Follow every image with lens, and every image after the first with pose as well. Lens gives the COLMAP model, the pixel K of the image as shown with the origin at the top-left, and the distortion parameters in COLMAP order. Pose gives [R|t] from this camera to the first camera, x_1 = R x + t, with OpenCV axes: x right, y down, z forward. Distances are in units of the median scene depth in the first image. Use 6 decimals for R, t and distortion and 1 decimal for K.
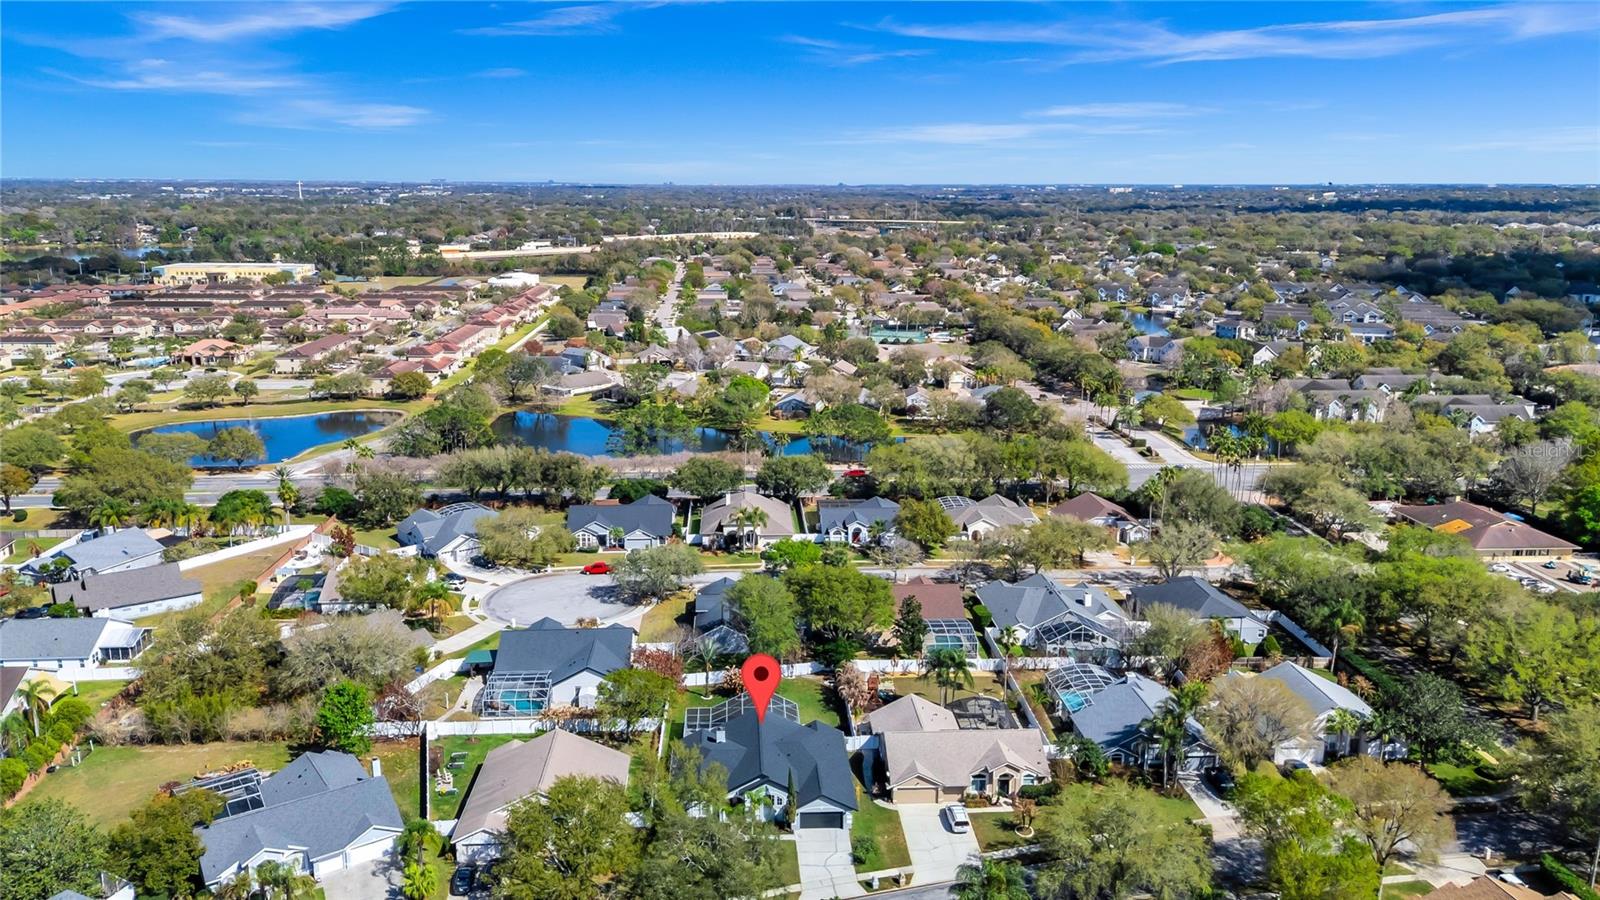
lens RADIAL K [[1184.3, 0, 821.7], [0, 1184.3, 451.4], [0, 0, 1]] dist [0.093796, -0.089836]
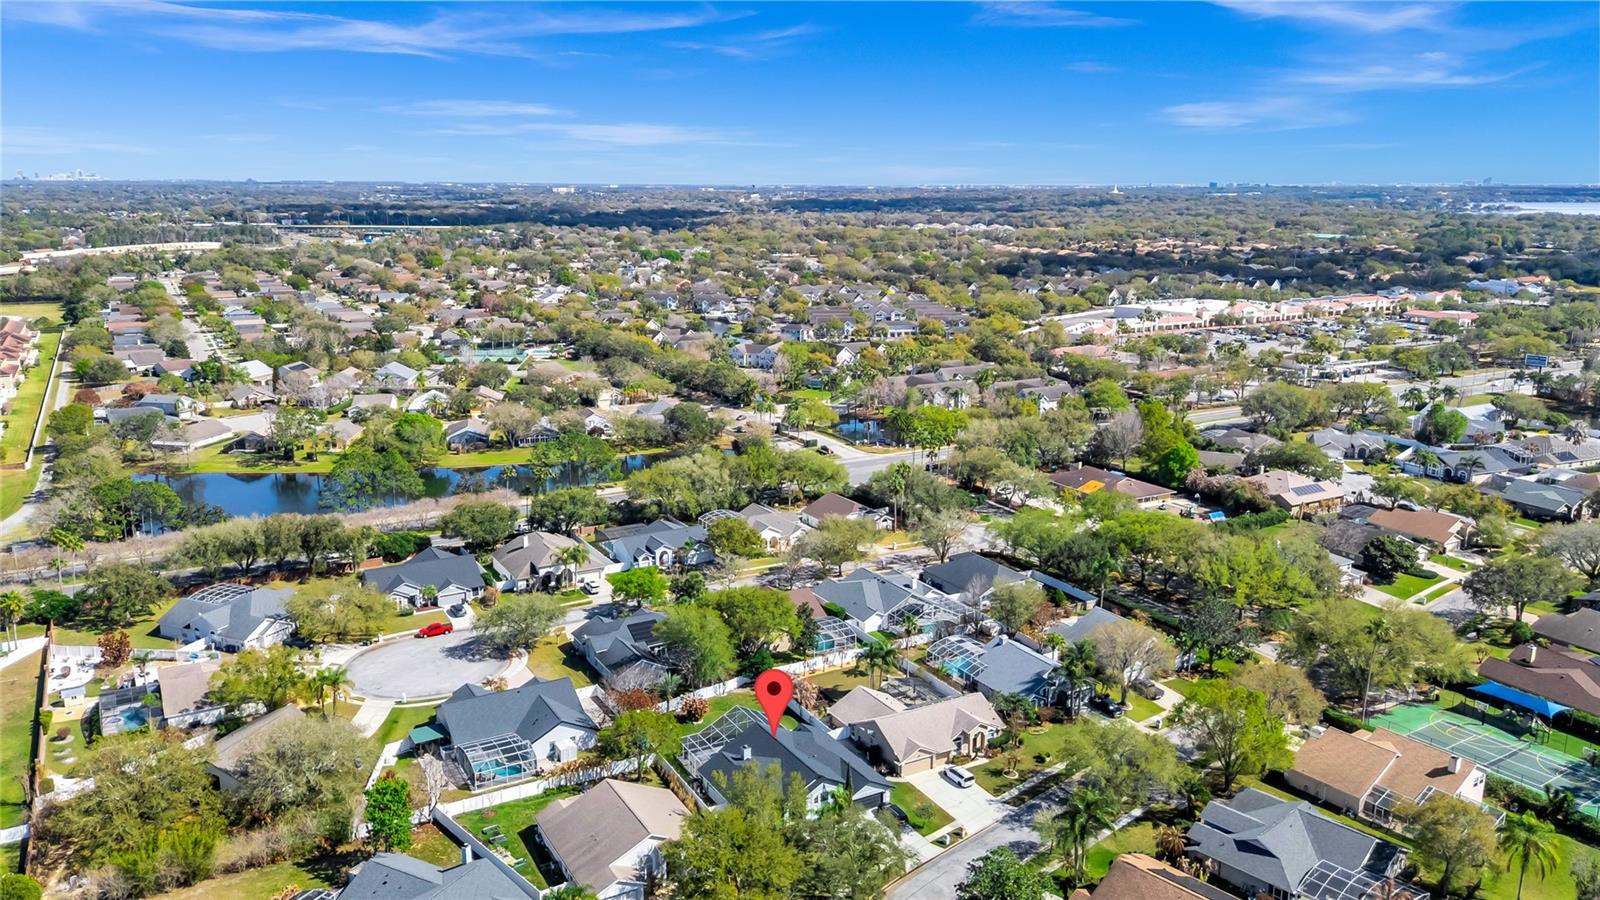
lens RADIAL K [[1184.3, 0, 821.7], [0, 1184.3, 451.4], [0, 0, 1]] dist [0.093796, -0.089836]
pose [[0.893073, -0.099715, 0.438723, -0.282093], [0.098307, 0.994817, 0.025992, -0.035509], [-0.439041, 0.019917, 0.898246, -0.014564]]
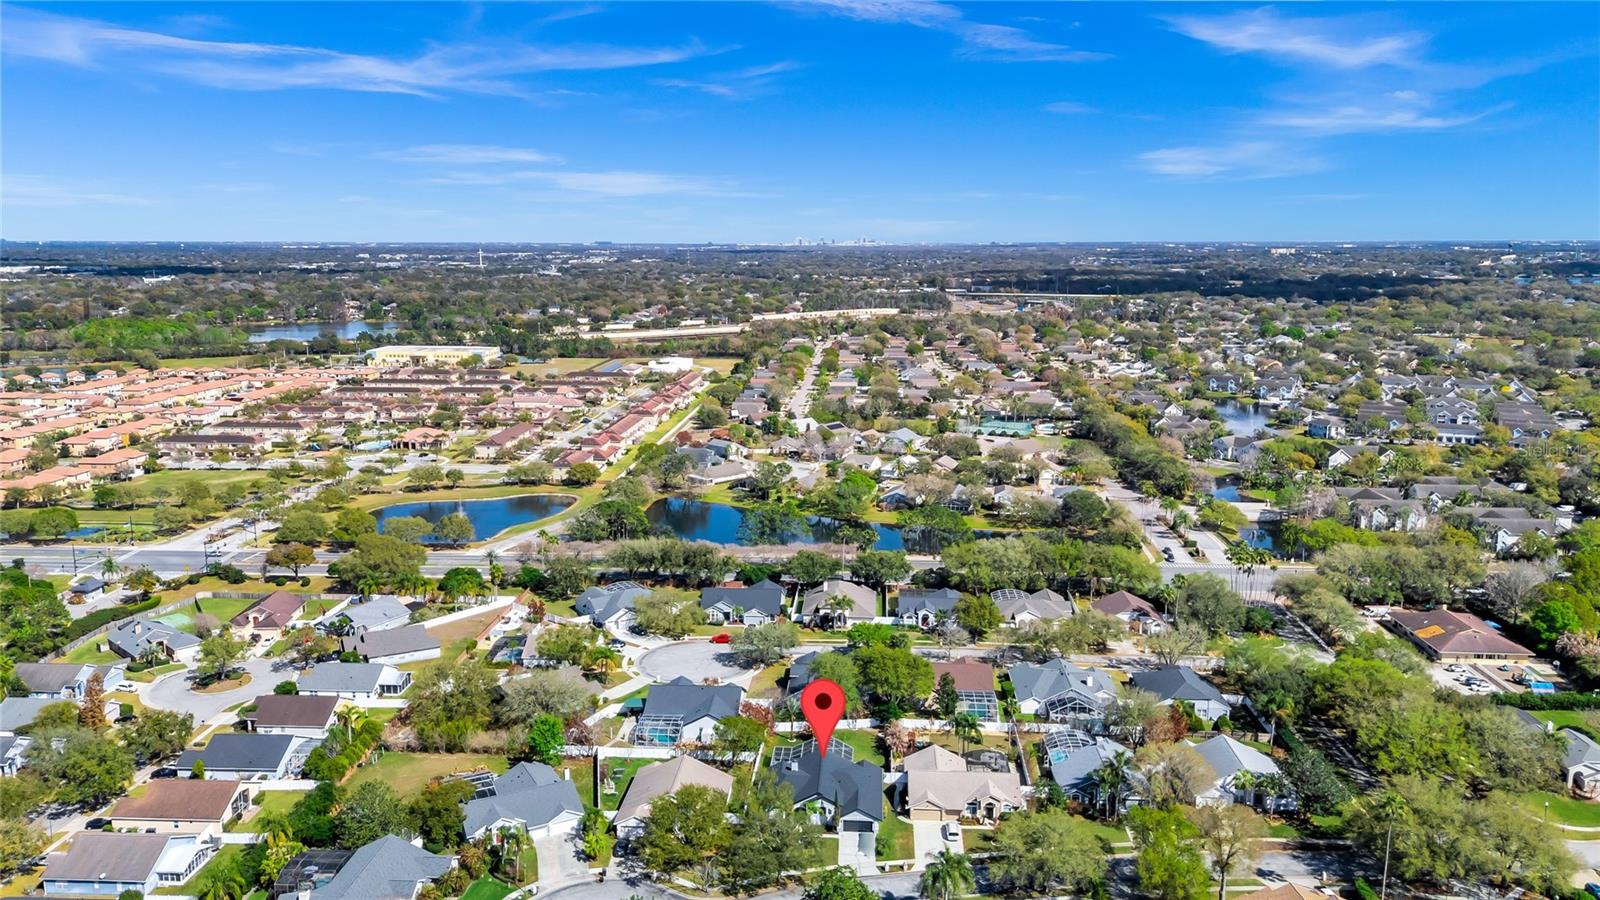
lens RADIAL K [[1205.0, 0, 831.1], [0, 1205.0, 450.7], [0, 0, 1]] dist [0.138214, -0.244717]
pose [[0.992814, 0.021238, -0.117767, 0.073608], [-0.026480, 0.998719, -0.043127, -0.047843], [0.116700, 0.045936, 0.992104, -0.281116]]
